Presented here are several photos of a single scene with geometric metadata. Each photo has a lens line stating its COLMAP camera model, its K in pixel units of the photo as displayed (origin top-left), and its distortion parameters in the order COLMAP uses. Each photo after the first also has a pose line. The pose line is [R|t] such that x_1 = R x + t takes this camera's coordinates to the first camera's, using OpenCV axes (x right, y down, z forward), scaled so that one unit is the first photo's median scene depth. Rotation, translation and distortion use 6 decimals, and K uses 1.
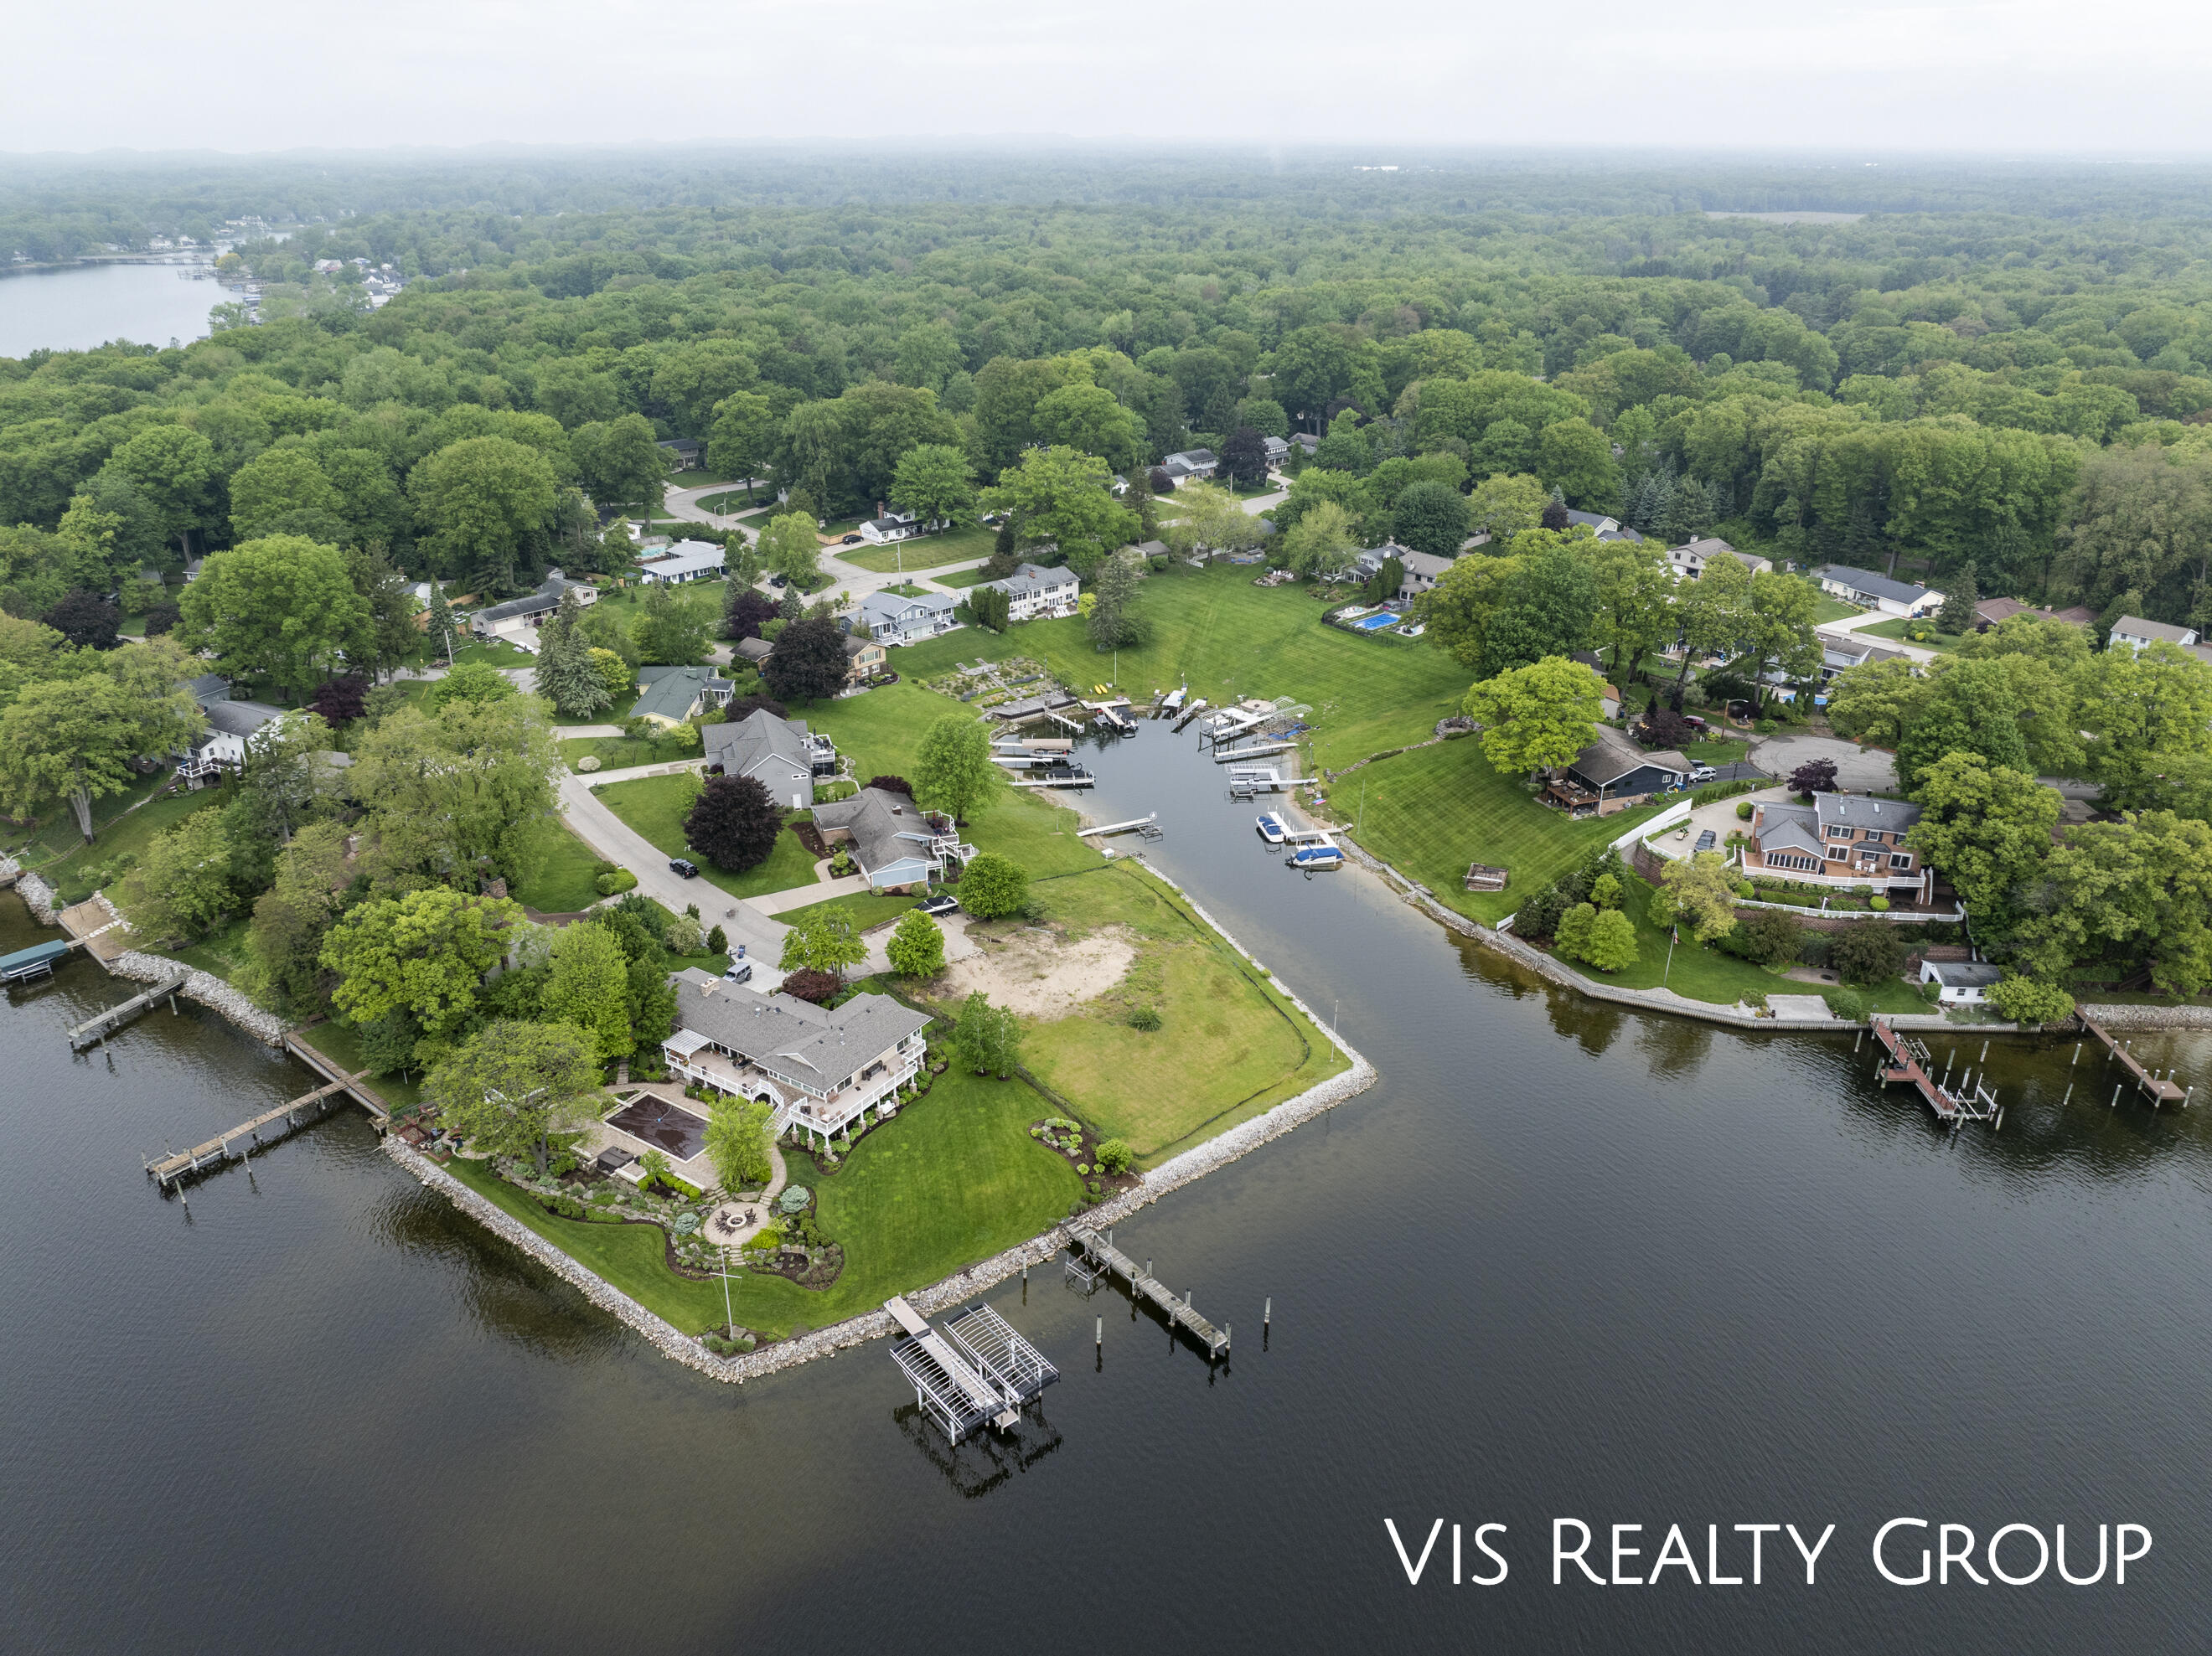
lens RADIAL K [[1558.8, 0, 1109.2], [0, 1558.8, 825.3], [0, 0, 1]] dist [-0.034886, -0.001630]
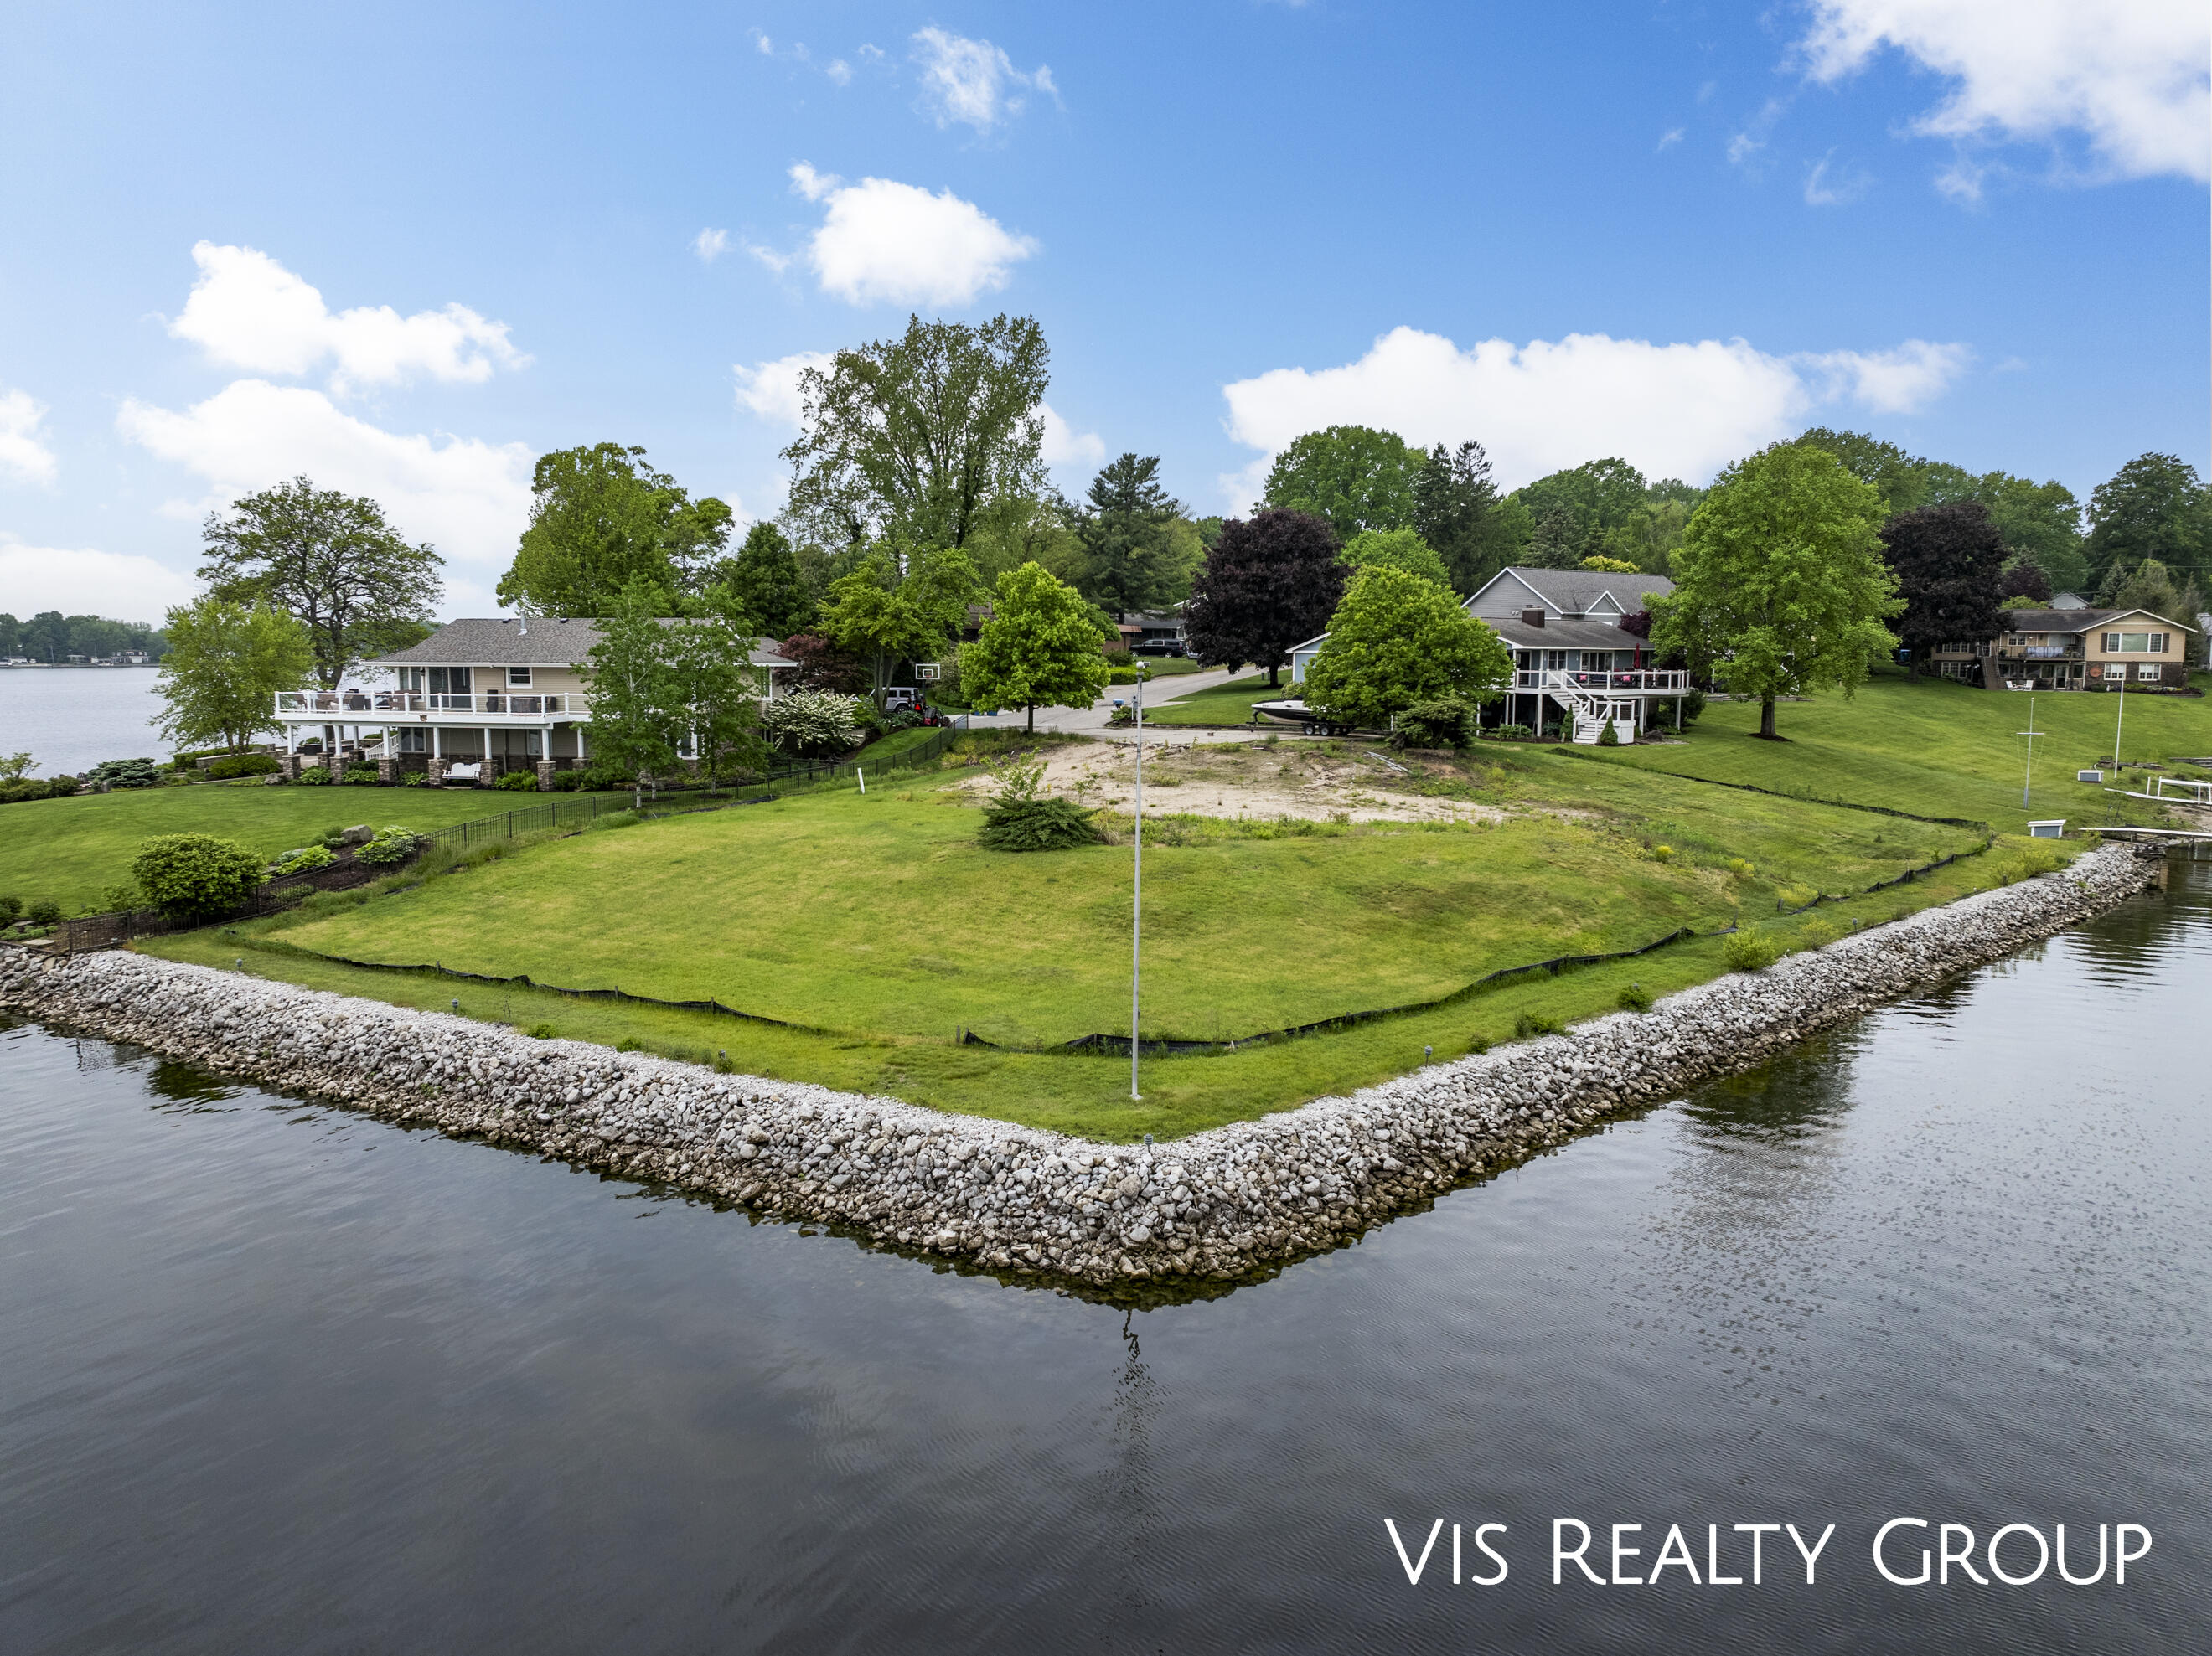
lens RADIAL K [[1558.8, 0, 1100.2], [0, 1558.8, 822.1], [0, 0, 1]] dist [-0.034886, -0.001630]
pose [[0.338260, 0.098868, -0.935844, 0.226030], [-0.387881, 0.920709, -0.042930, 0.104935], [0.857396, 0.377518, 0.349789, 0.724463]]
